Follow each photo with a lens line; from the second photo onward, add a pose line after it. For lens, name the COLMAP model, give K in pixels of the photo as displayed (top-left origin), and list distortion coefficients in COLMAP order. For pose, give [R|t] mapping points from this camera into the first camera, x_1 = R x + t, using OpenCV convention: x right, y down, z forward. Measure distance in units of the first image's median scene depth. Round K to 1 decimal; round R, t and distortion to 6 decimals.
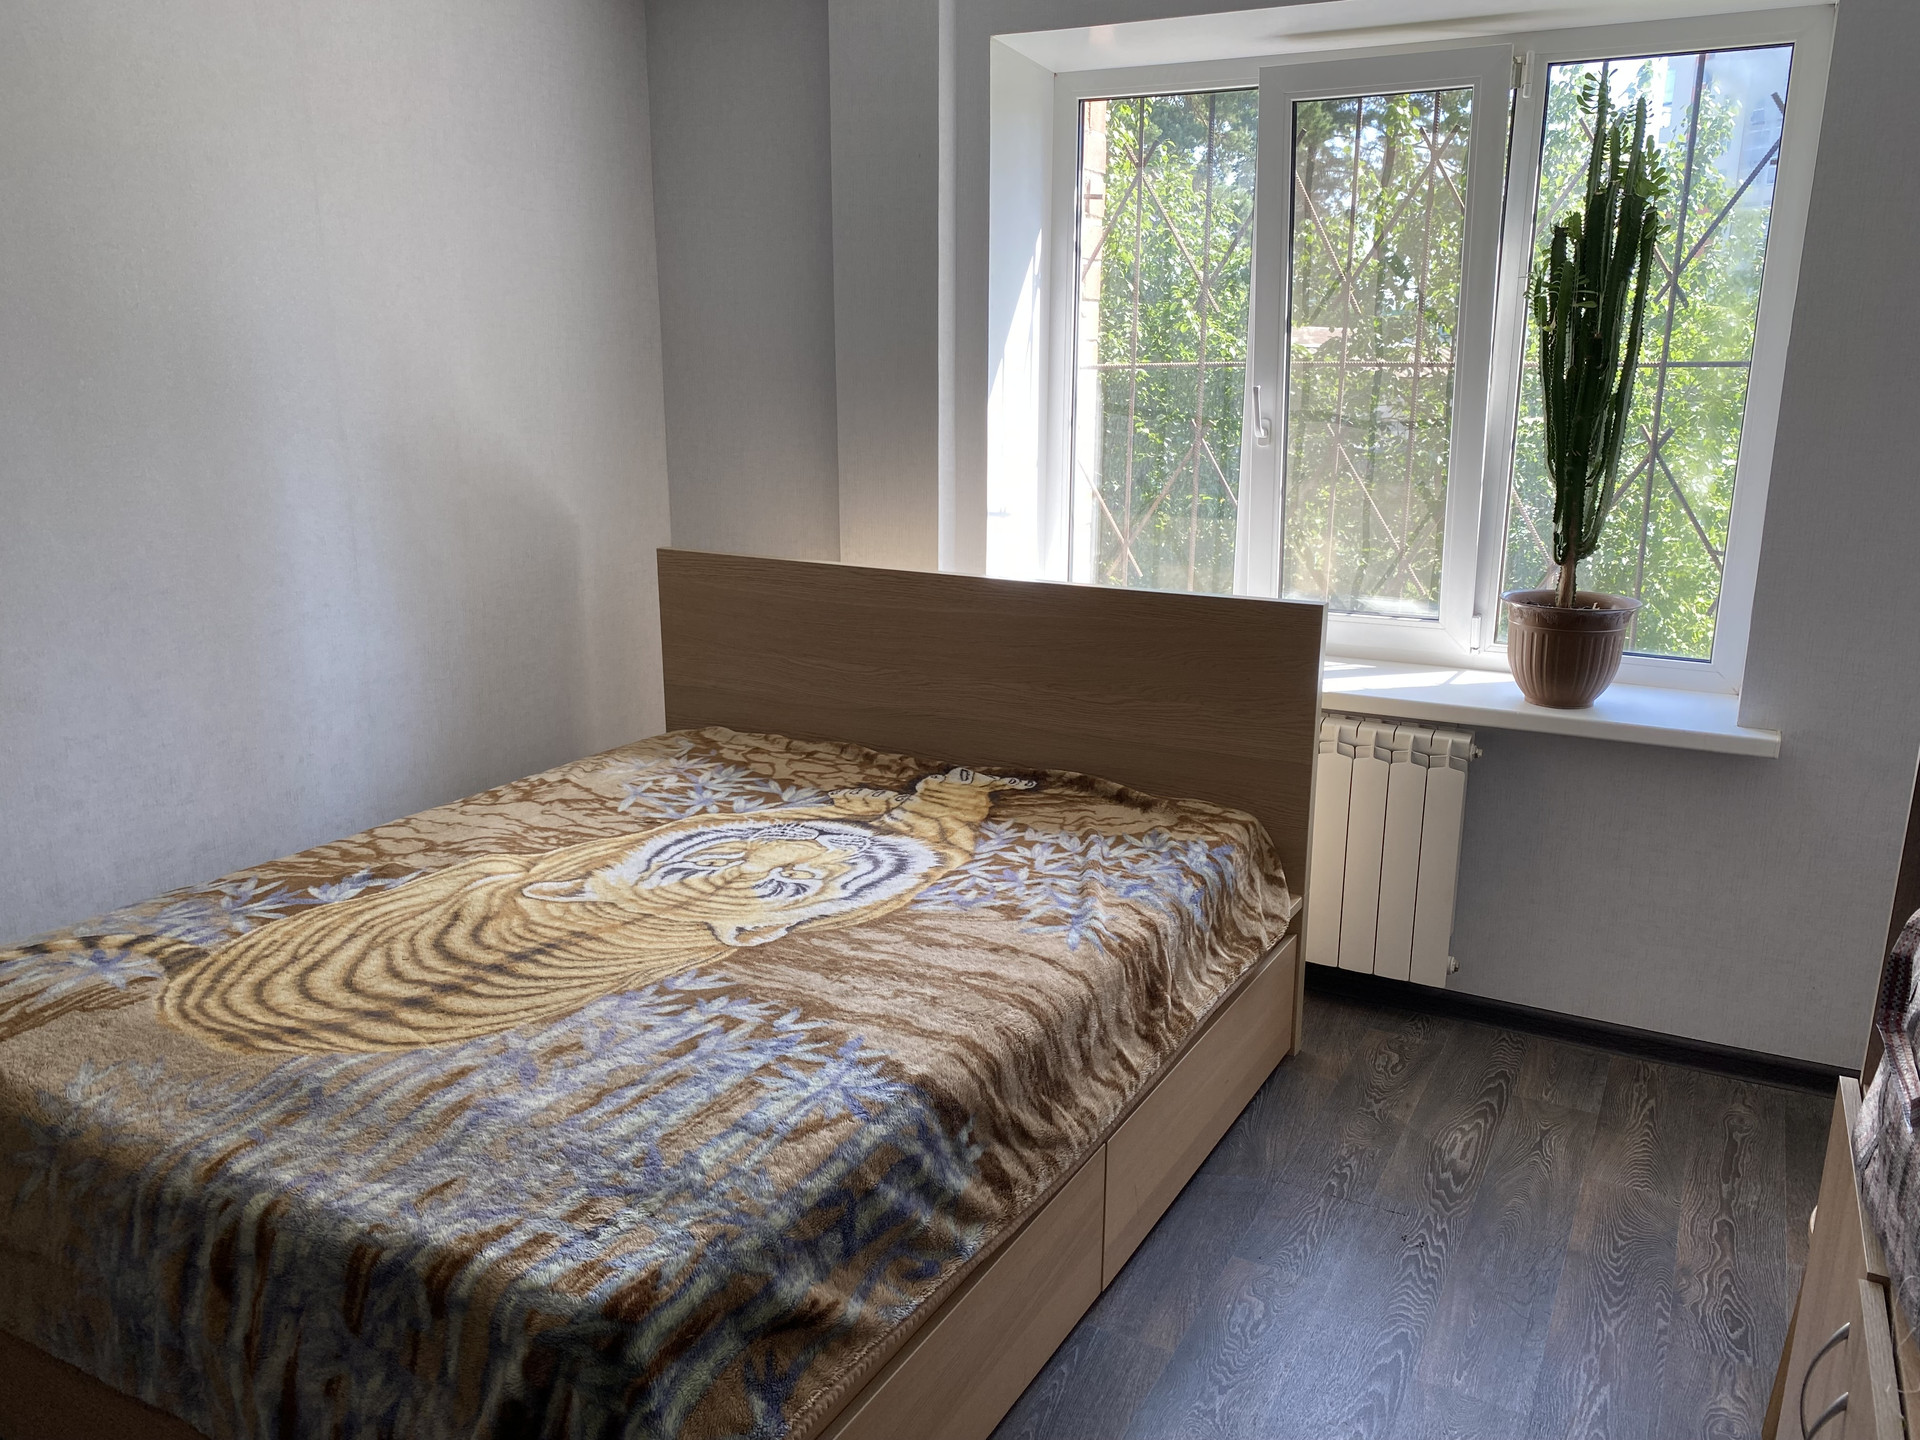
lens RADIAL K [[1466.6, 0, 960.0], [0, 1466.6, 720.0], [0, 0, 1]] dist [0.004910, -0.002537]
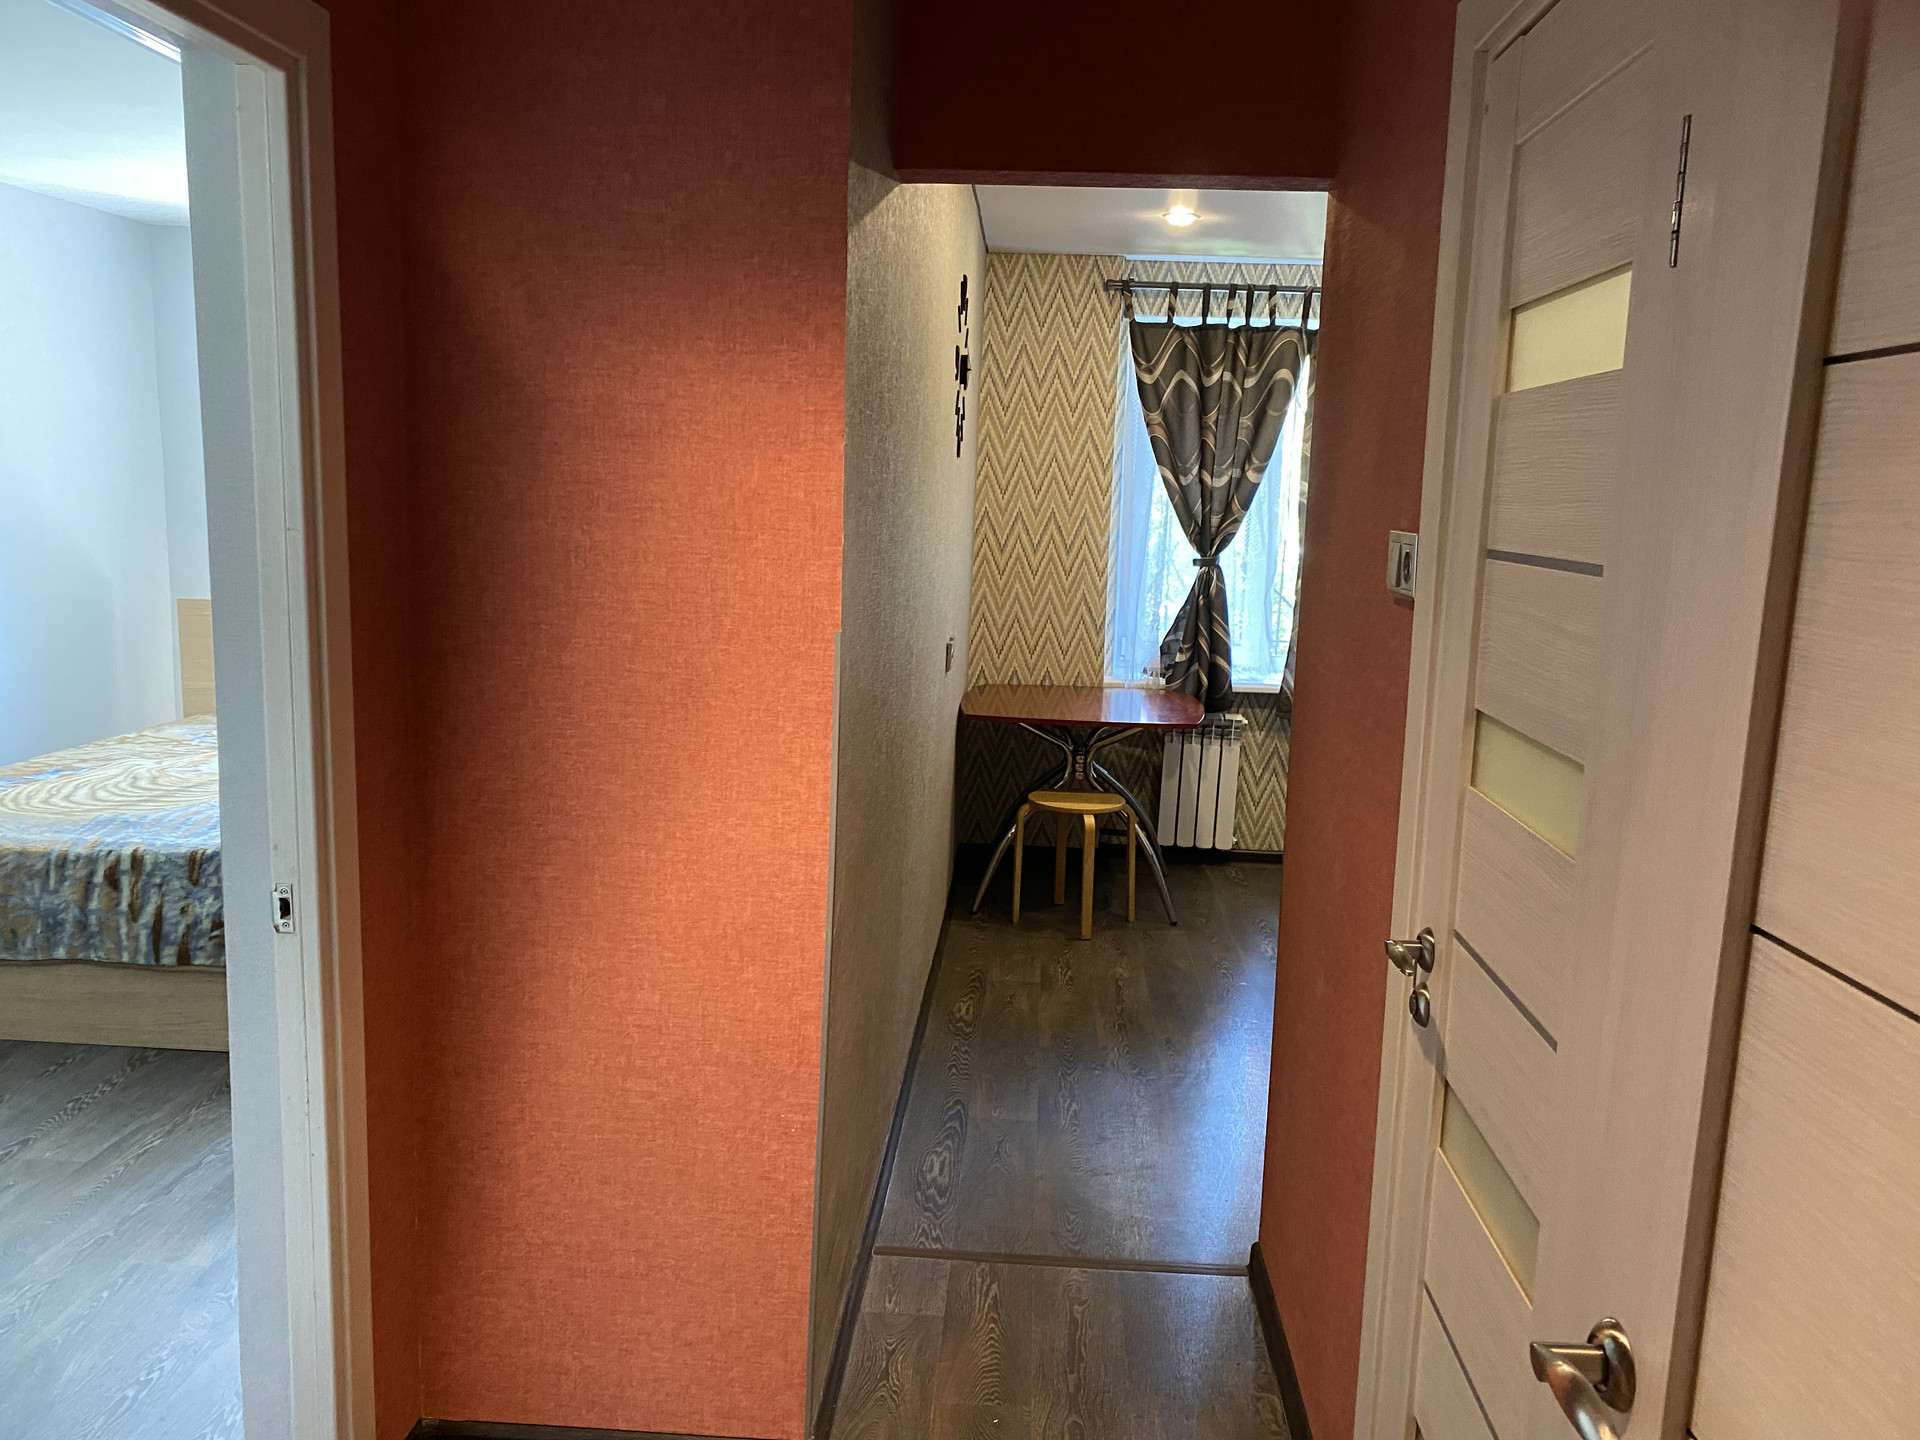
lens RADIAL K [[1458.2, 0, 984.0], [0, 1458.2, 718.7], [0, 0, 1]] dist [-0.037644, 0.058931]
pose [[0.900156, -0.039176, 0.433802, -0.172910], [0.070230, 0.995970, -0.055786, 0.238636], [-0.429869, 0.080682, 0.899279, -1.114208]]
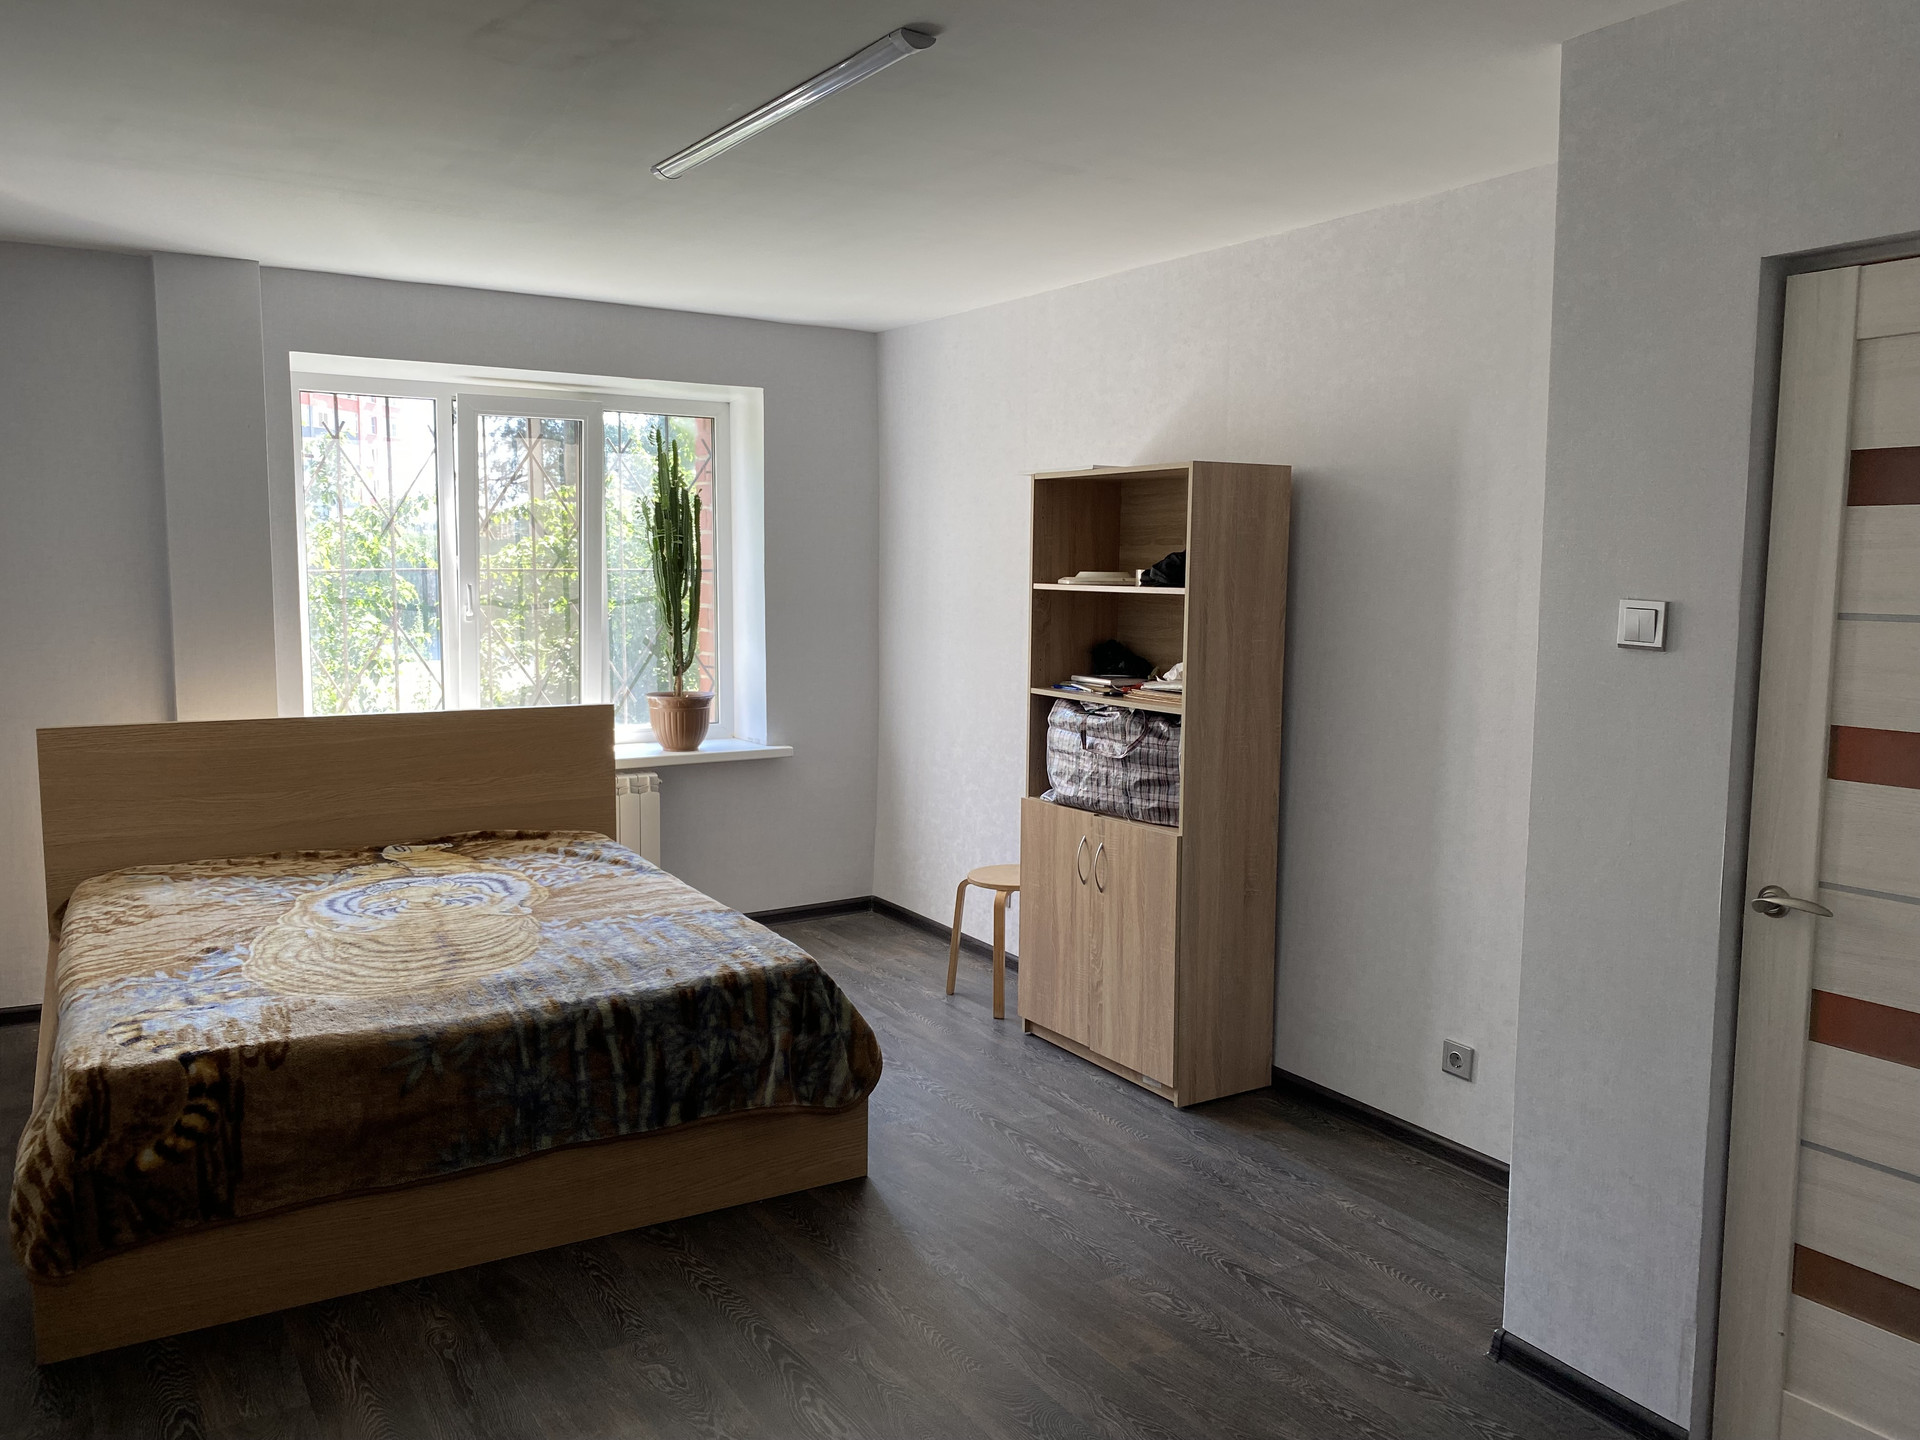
lens RADIAL K [[1458.2, 0, 984.0], [0, 1458.2, 718.7], [0, 0, 1]] dist [-0.037644, 0.058931]
pose [[0.487008, -0.088095, 0.868943, -1.299469], [0.195005, 0.980753, -0.009862, 0.050433], [-0.851349, 0.174252, 0.494814, -0.317350]]
